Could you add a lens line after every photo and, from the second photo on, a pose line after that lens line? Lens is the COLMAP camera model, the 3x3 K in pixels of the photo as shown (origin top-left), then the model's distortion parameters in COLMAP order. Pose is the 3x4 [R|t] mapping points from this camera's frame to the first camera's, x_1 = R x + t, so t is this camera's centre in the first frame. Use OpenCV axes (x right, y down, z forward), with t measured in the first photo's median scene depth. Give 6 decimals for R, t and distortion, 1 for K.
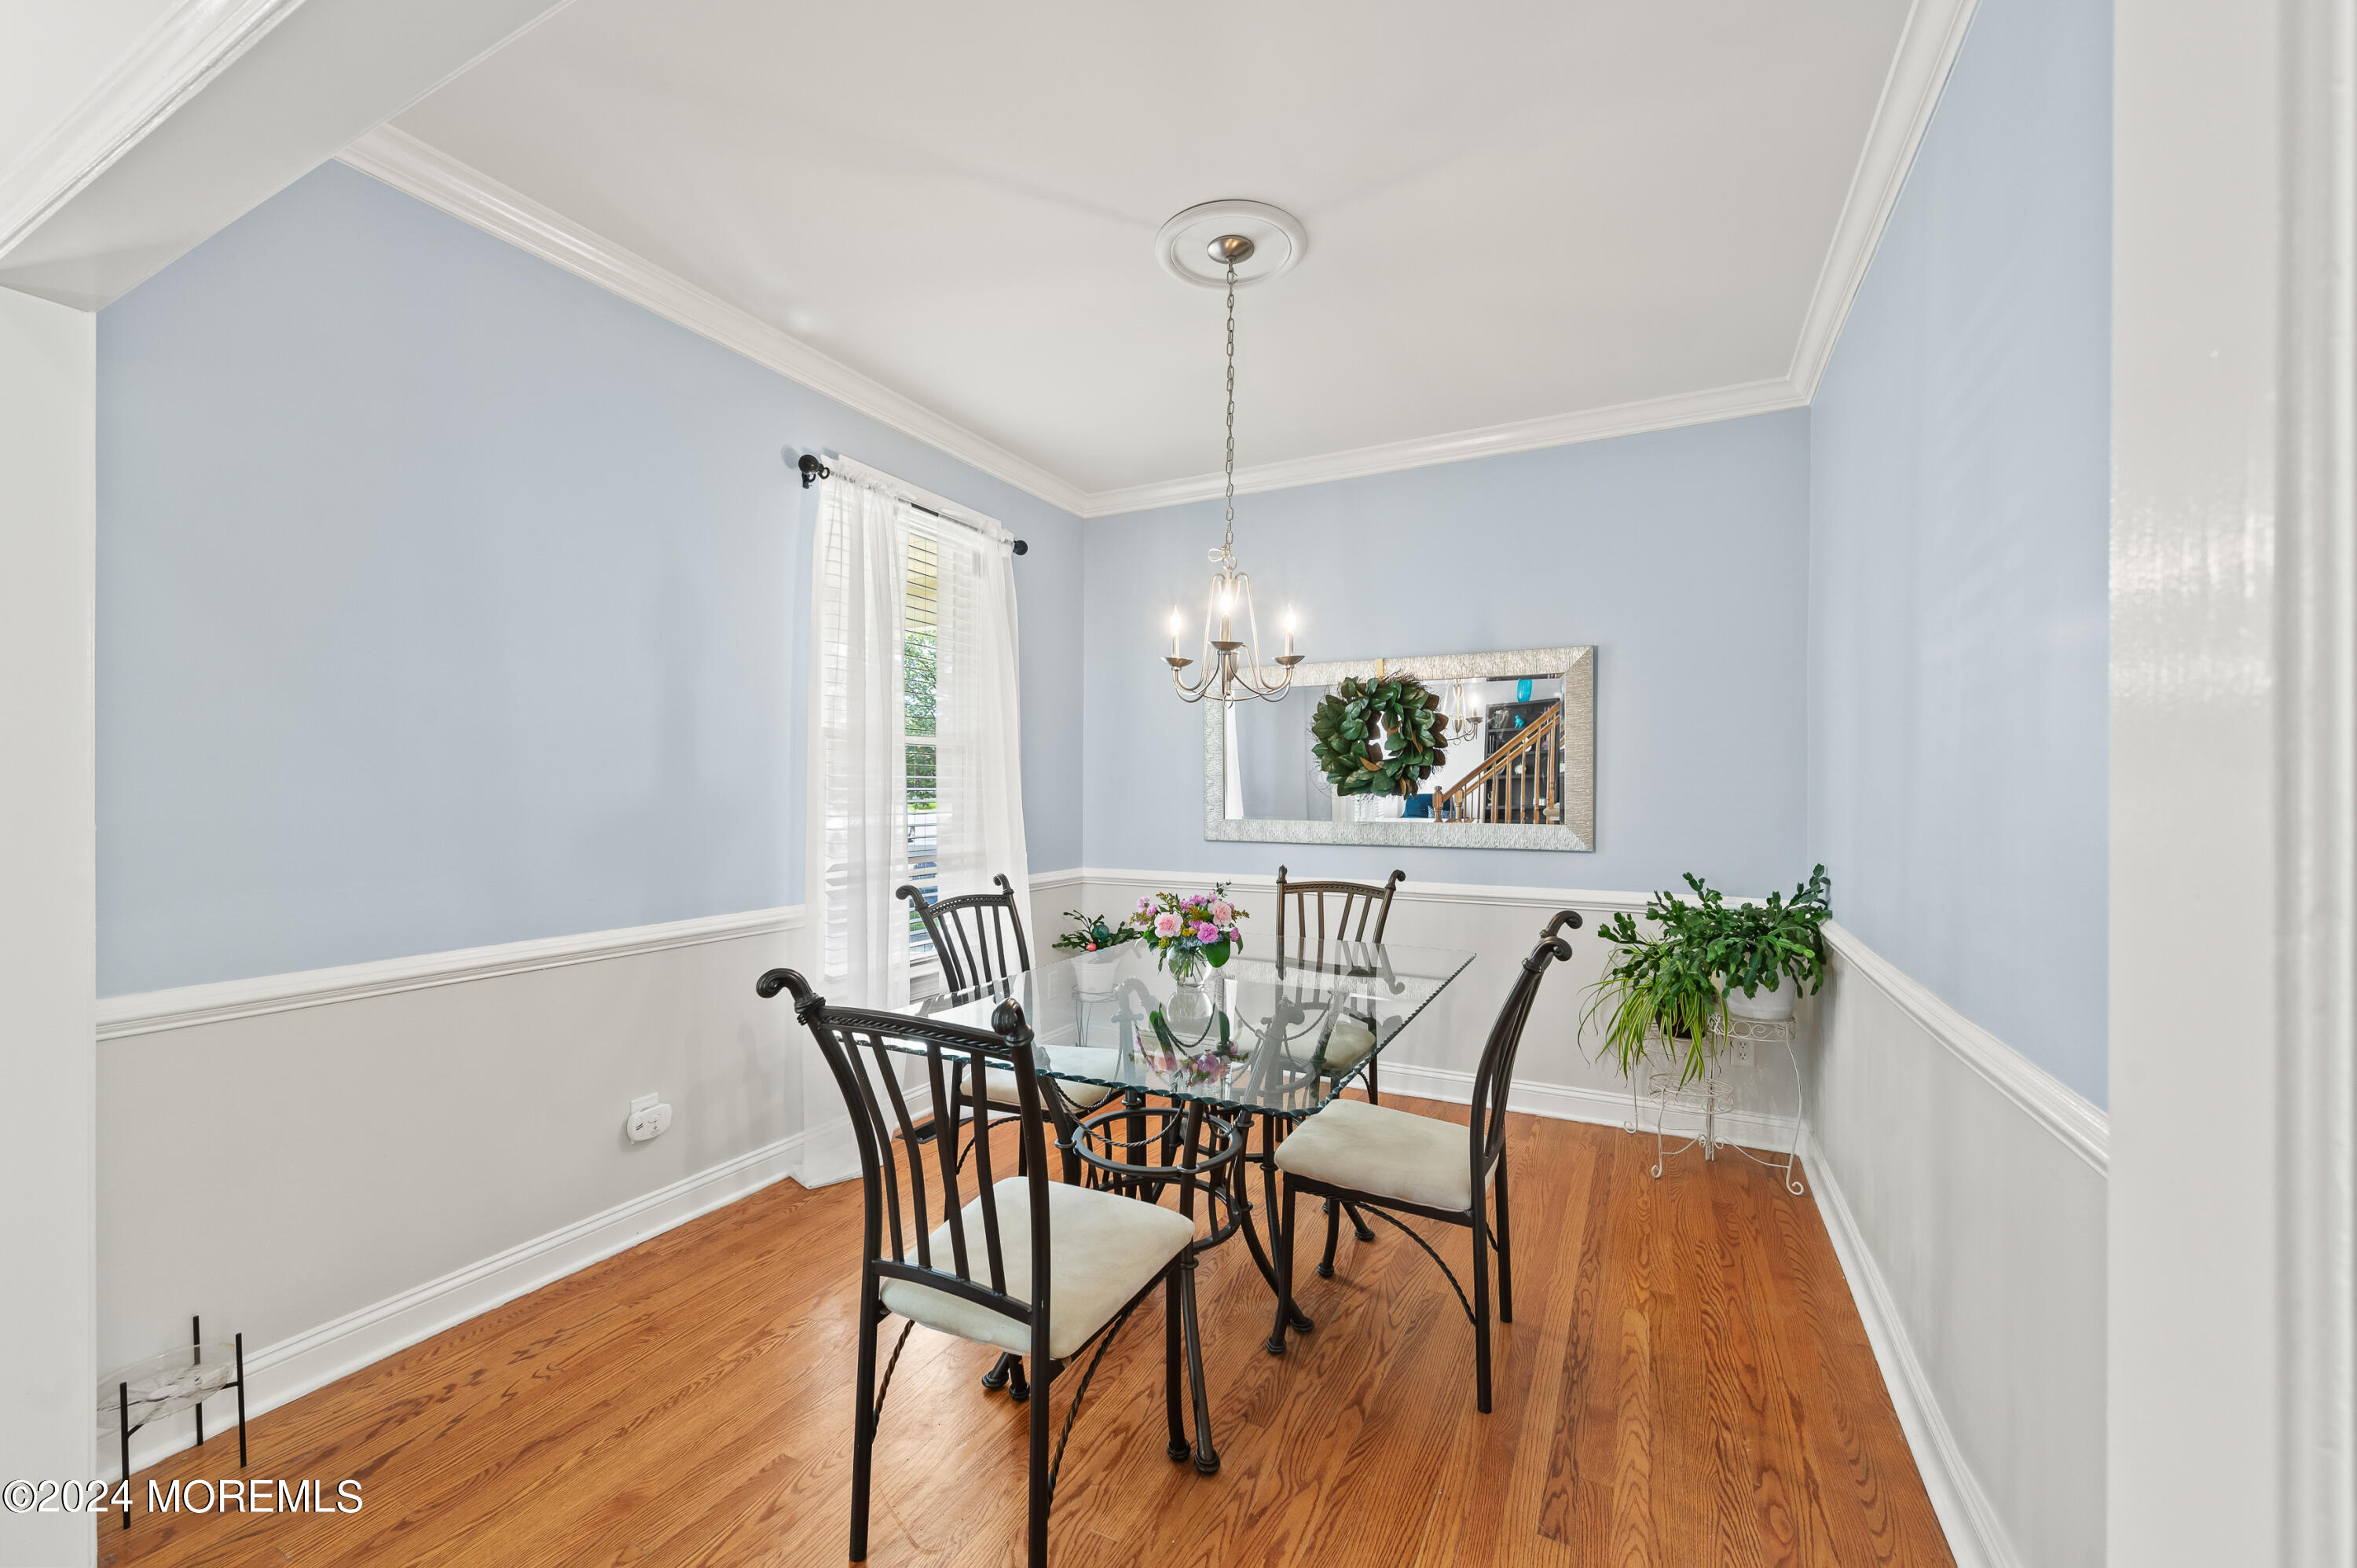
lens RADIAL K [[936.0, 0, 1178.7], [0, 936.0, 785.3], [0, 0, 1]] dist [-0.001737, -0.000422]
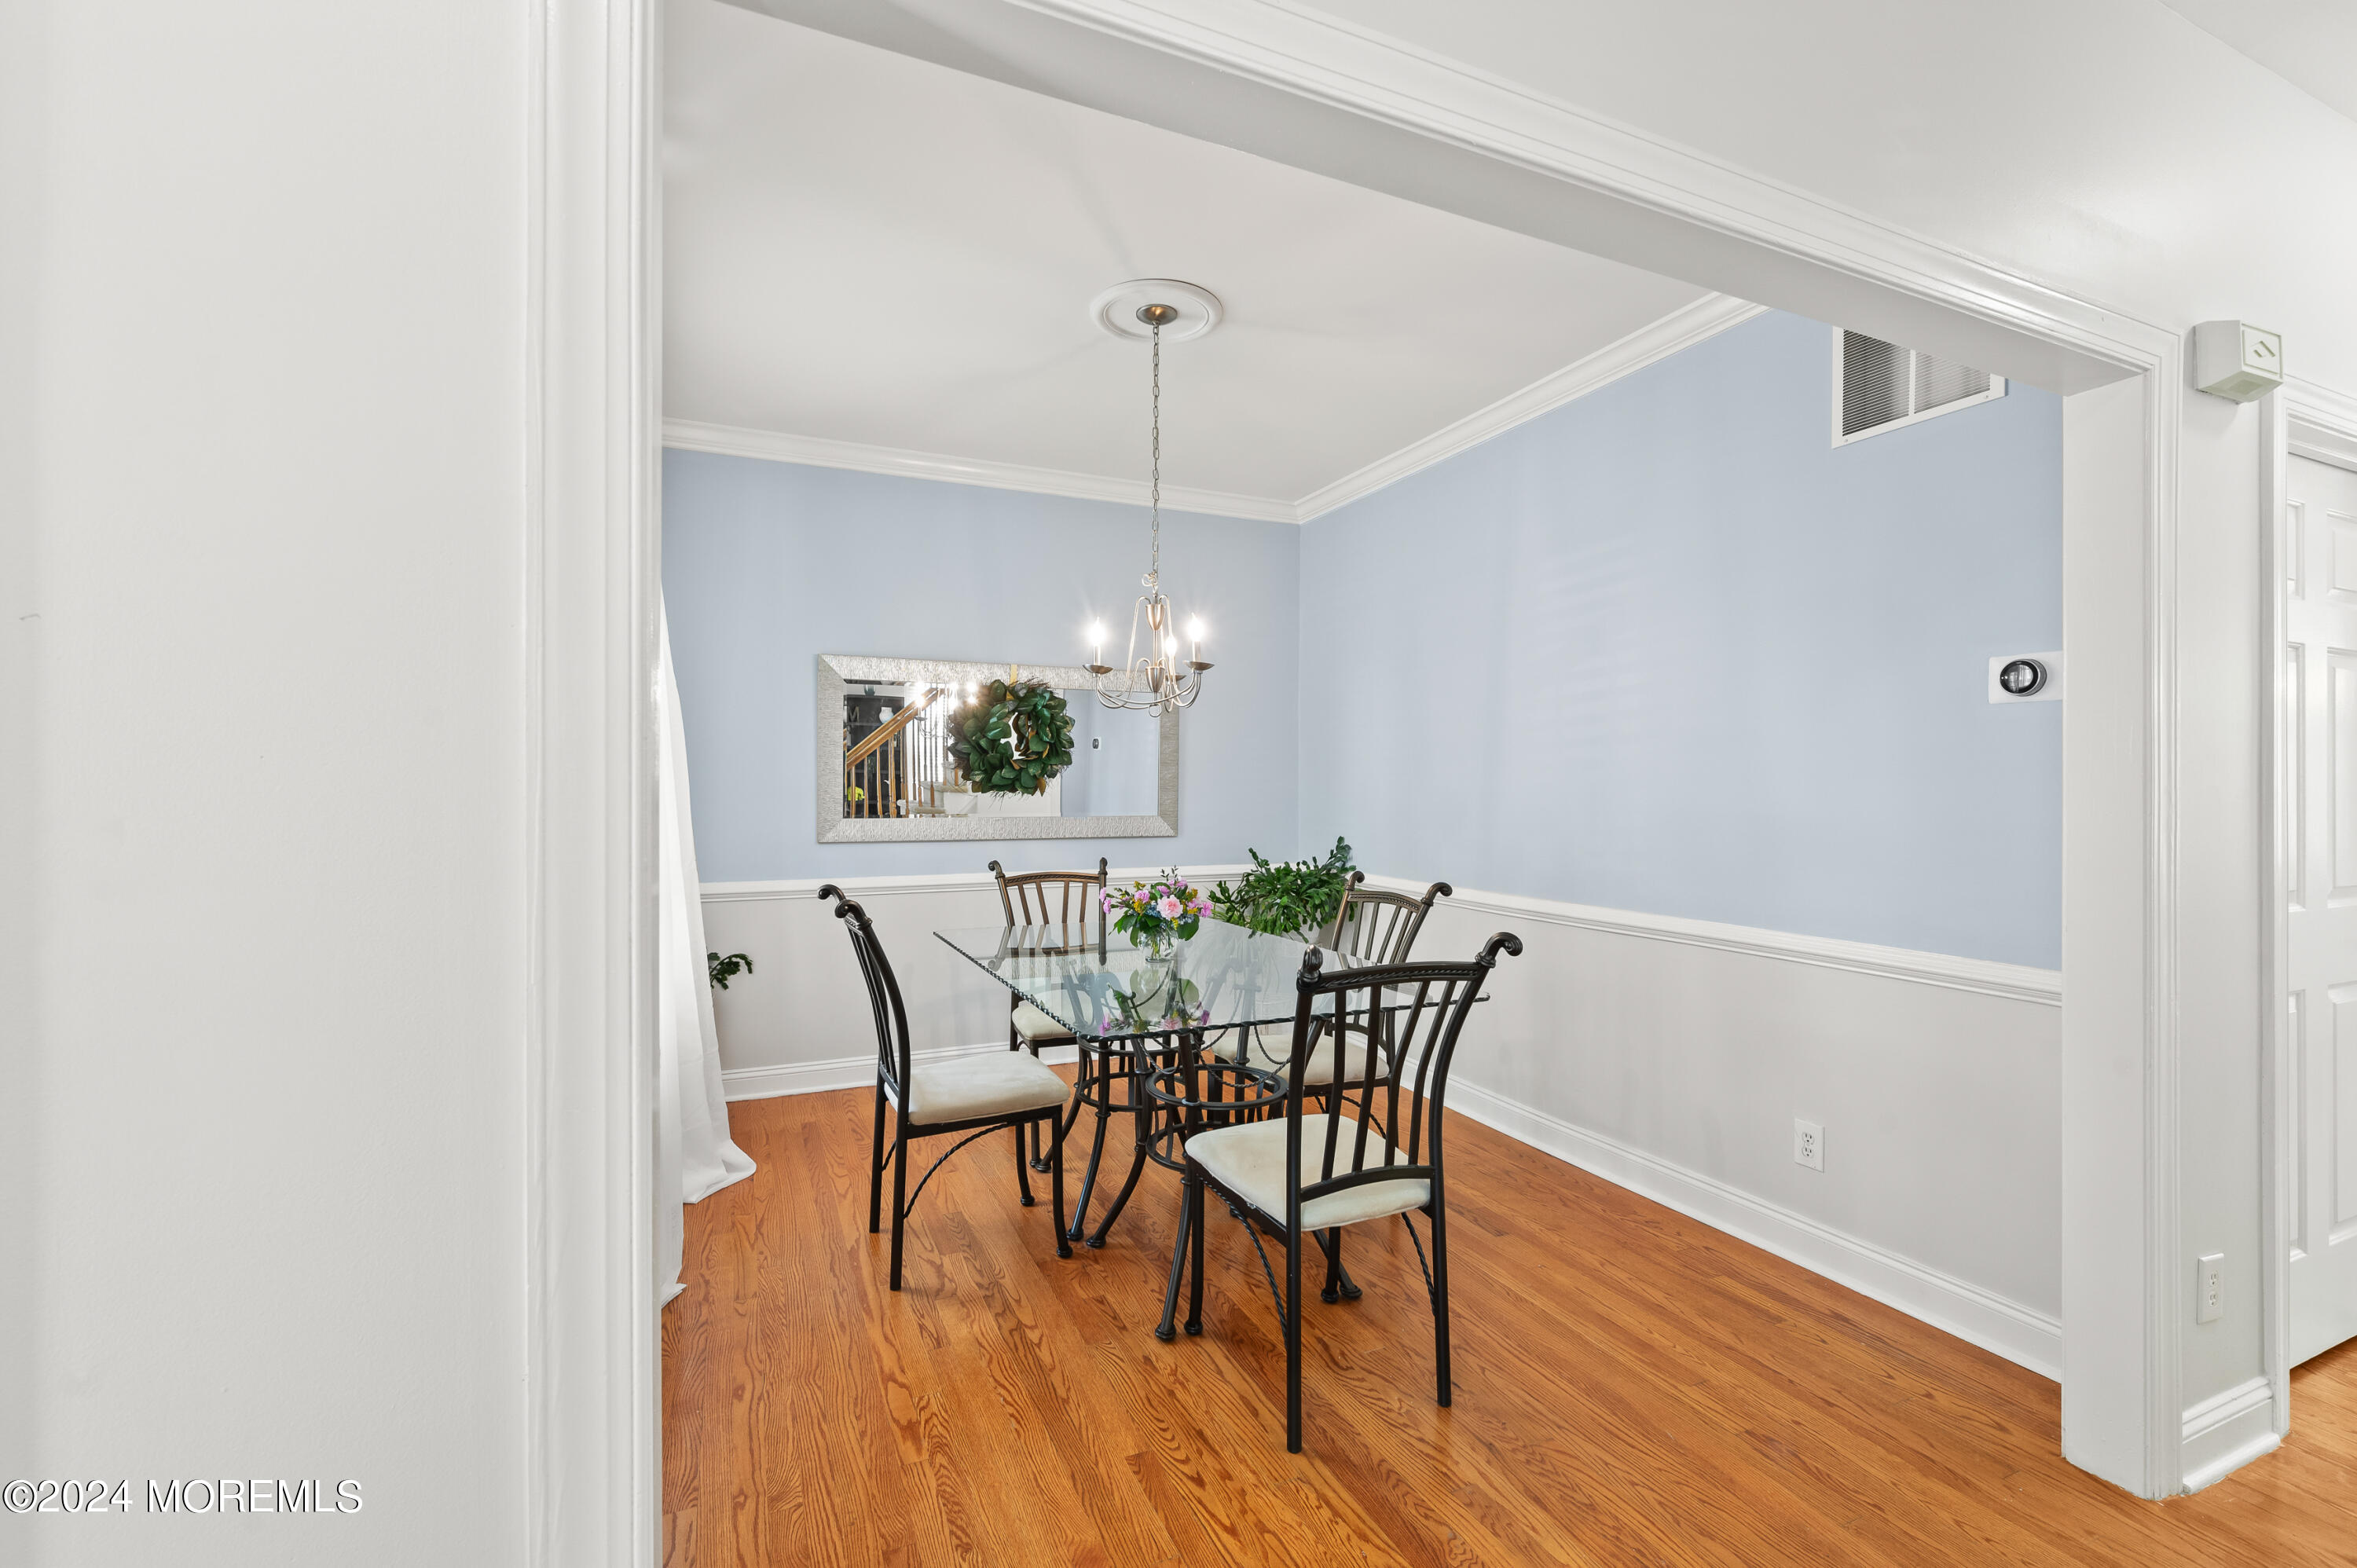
lens RADIAL K [[1002.0, 0, 1178.8], [0, 1002.0, 791.6], [0, 0, 1]] dist [-0.000144, -0.000067]
pose [[0.639027, -0.003413, 0.769177, -0.646628], [-0.002539, 0.999975, 0.006546, 0.001529], [-0.769180, -0.006136, 0.639003, 0.145645]]
